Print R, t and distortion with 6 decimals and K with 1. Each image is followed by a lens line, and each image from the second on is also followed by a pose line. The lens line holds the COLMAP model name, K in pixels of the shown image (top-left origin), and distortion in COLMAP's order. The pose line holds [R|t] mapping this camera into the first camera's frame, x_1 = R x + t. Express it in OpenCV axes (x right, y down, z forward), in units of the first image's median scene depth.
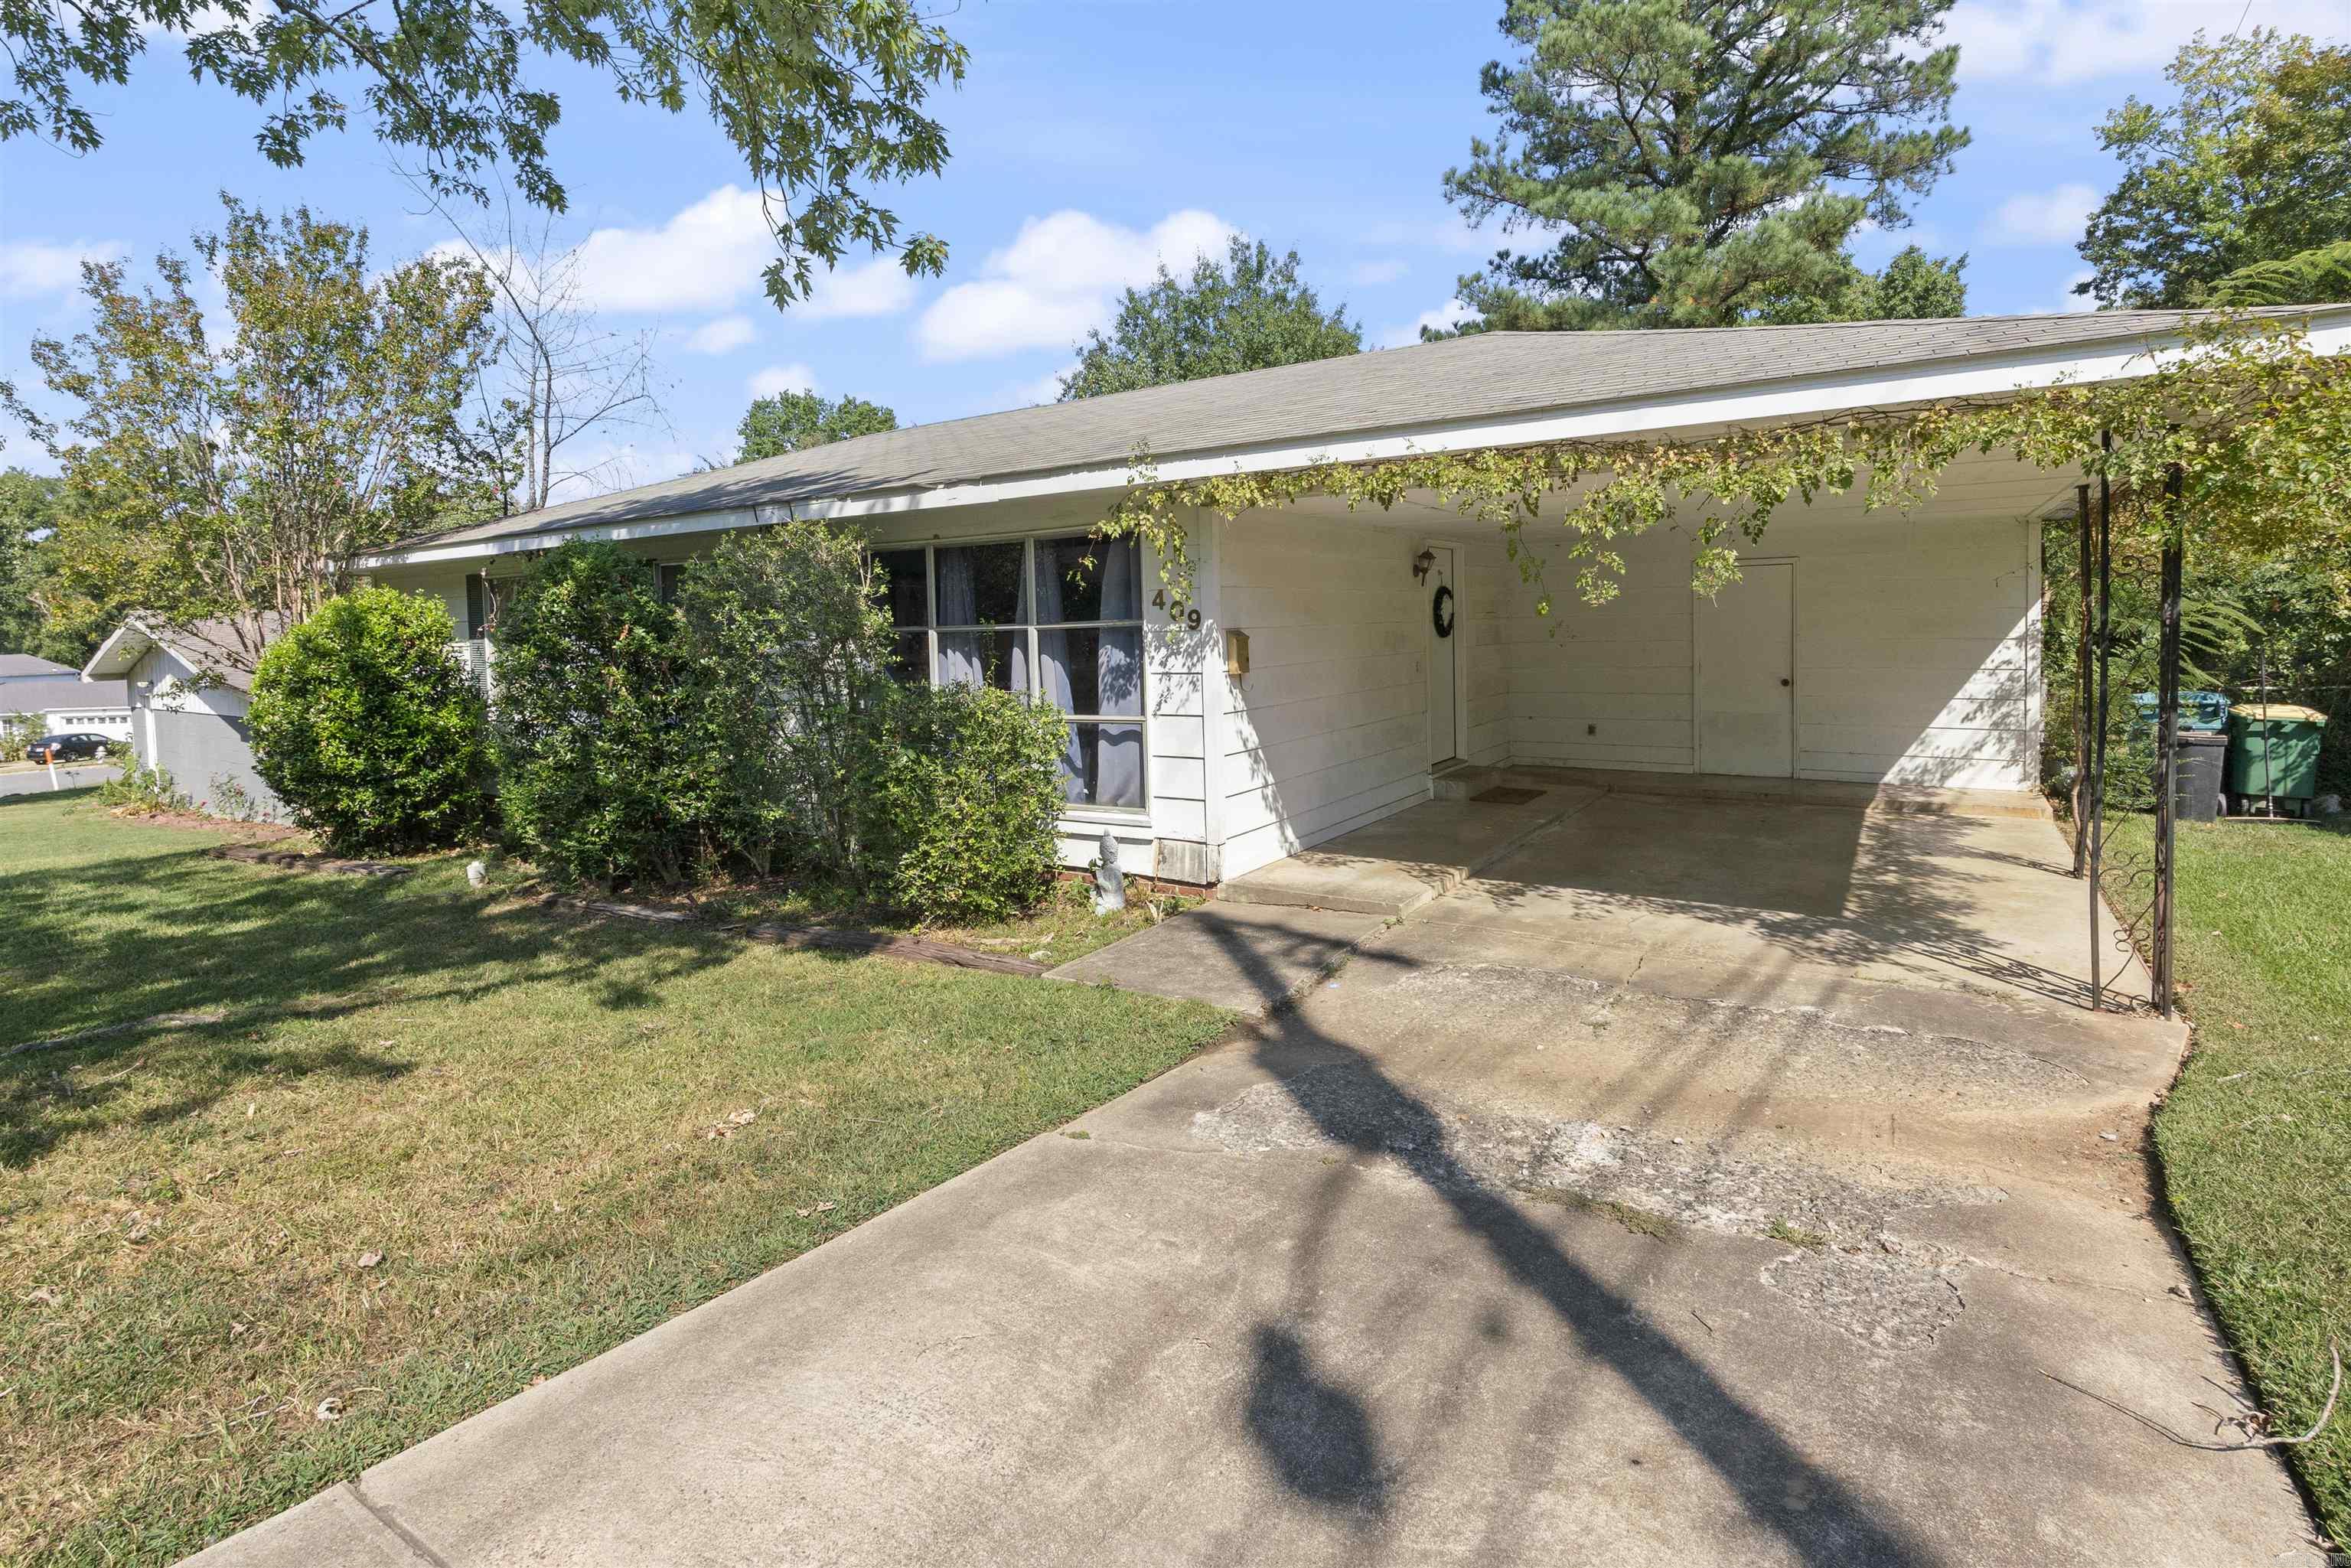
lens RADIAL K [[1129.1, 0, 1176.6], [0, 1129.1, 661.8], [0, 0, 1]] dist [-0.003070, 0.000860]
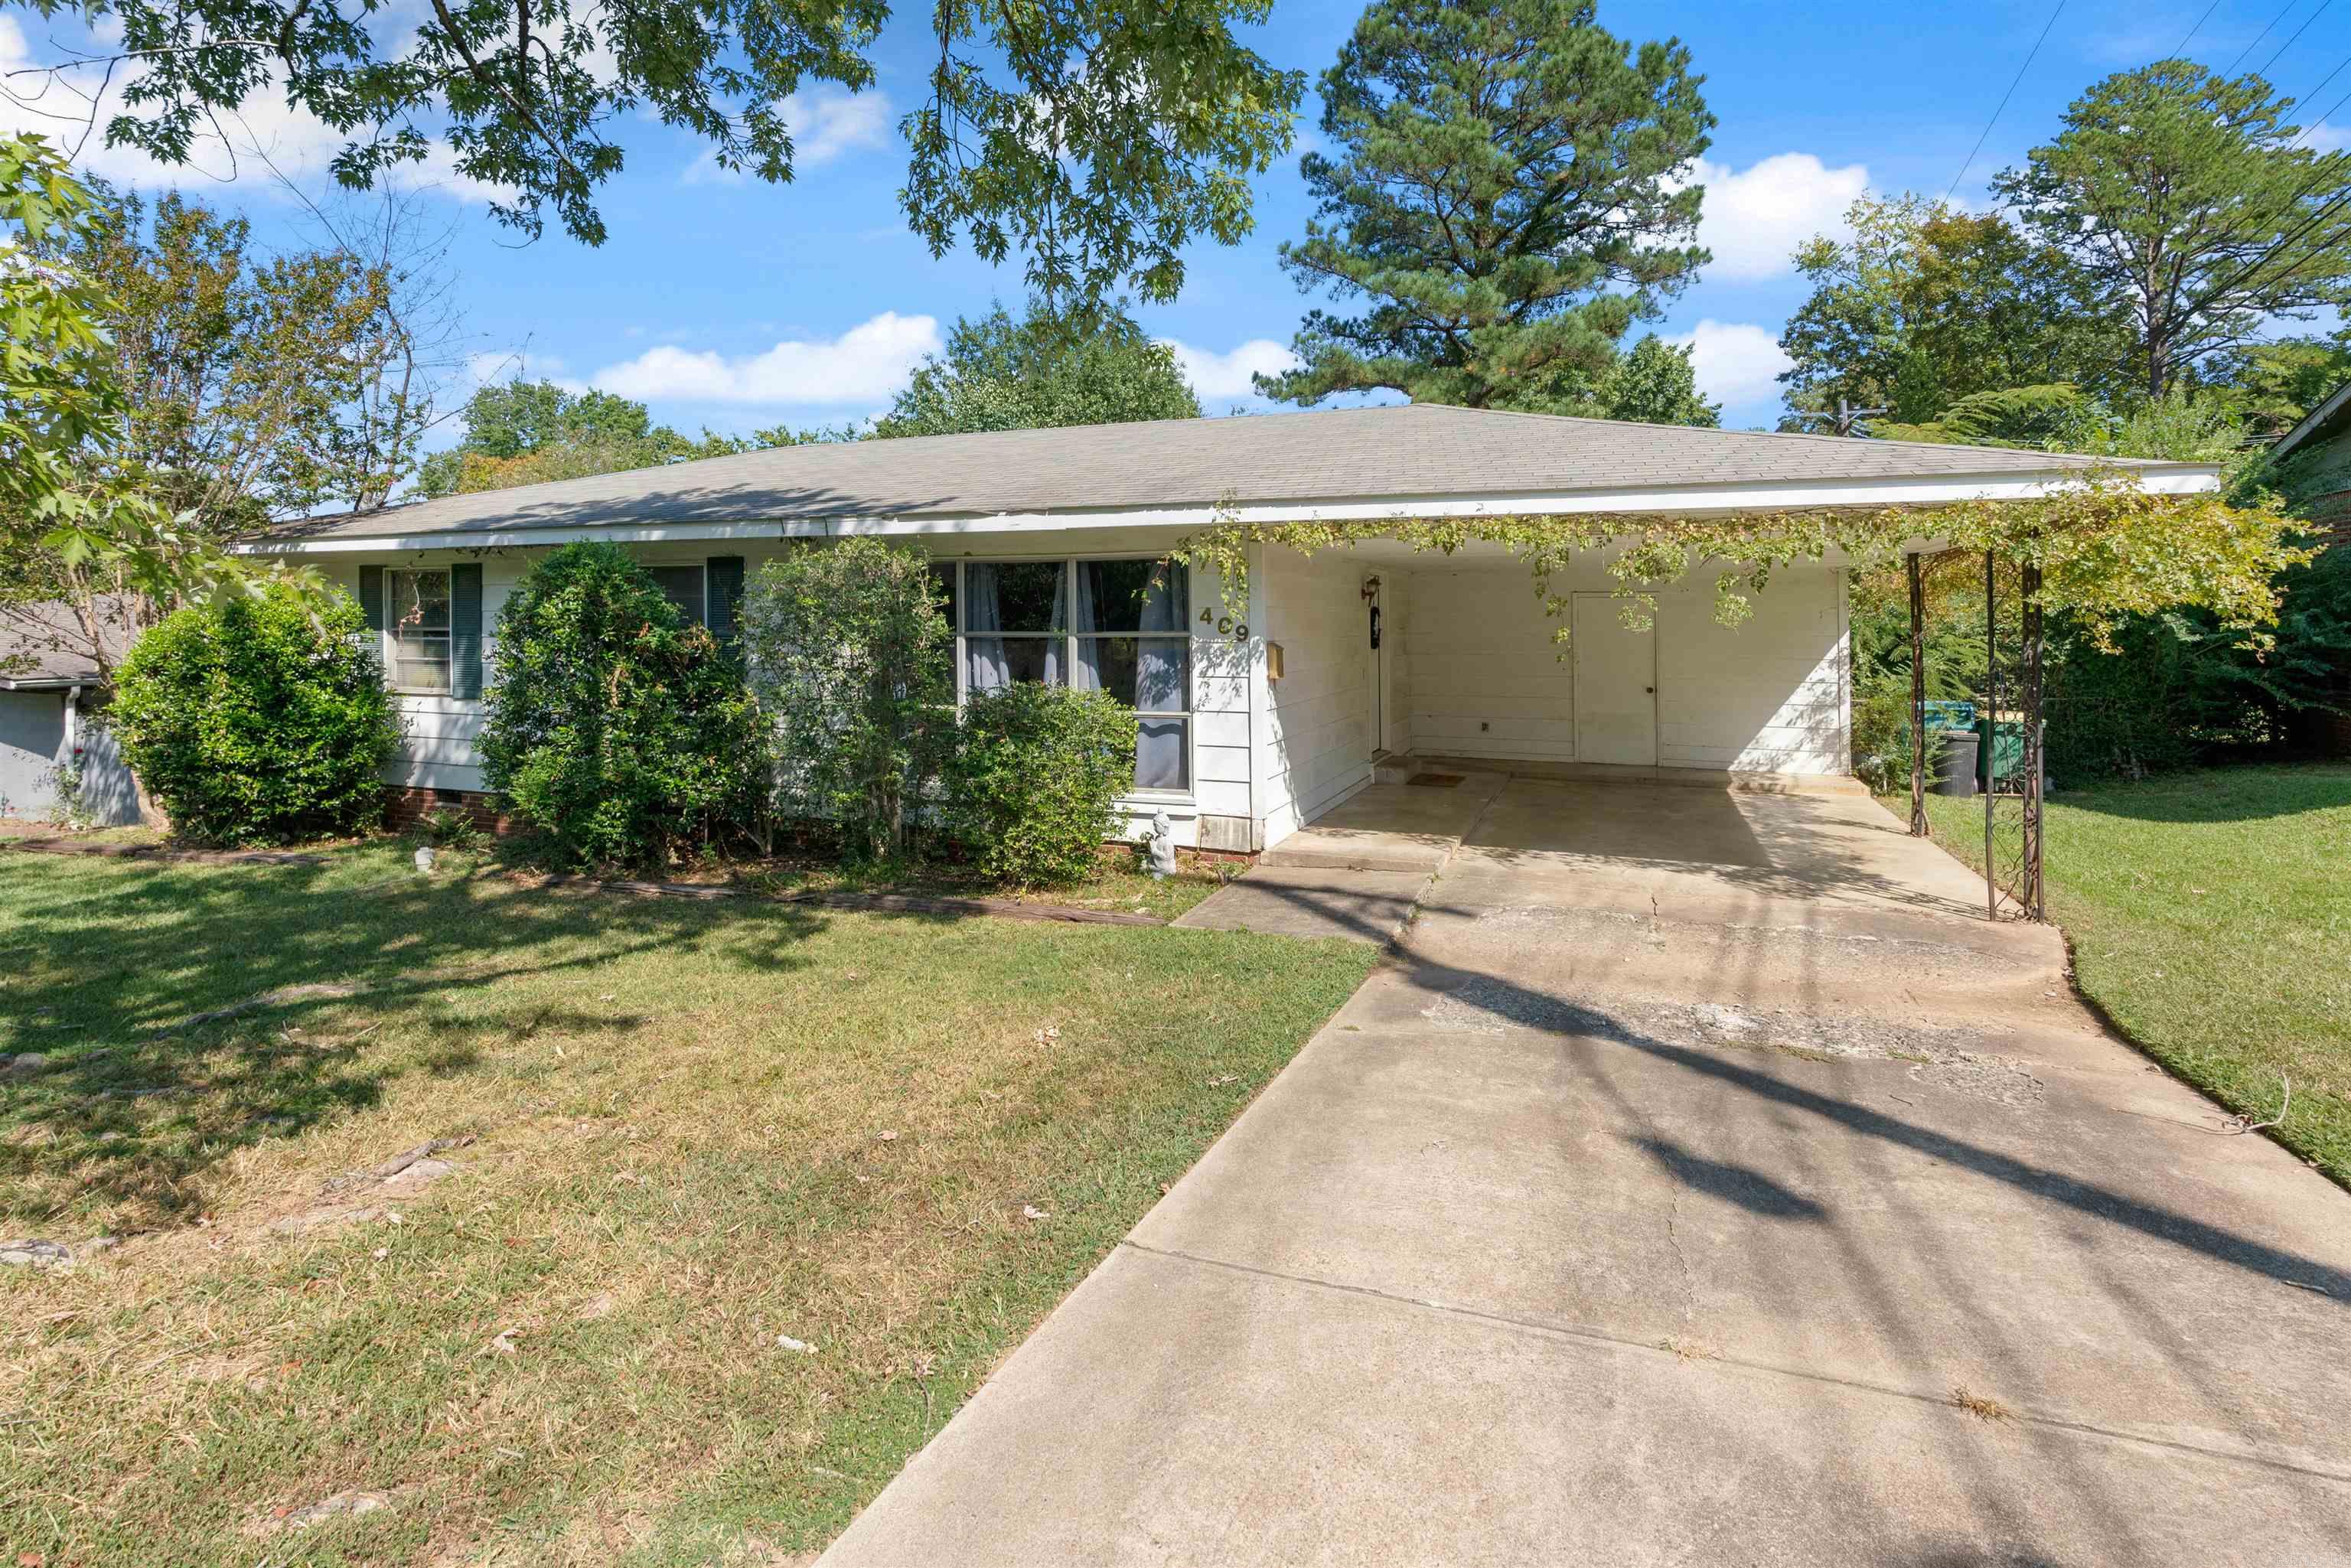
lens RADIAL K [[1060.6, 0, 1120.9], [0, 1060.6, 600.0], [0, 0, 1]] dist [-0.002370, 0.000172]
pose [[0.988211, 0.025492, 0.150959, -0.184802], [-0.016675, 0.998096, -0.059387, -0.001792], [-0.152186, 0.056170, 0.986755, -0.072630]]
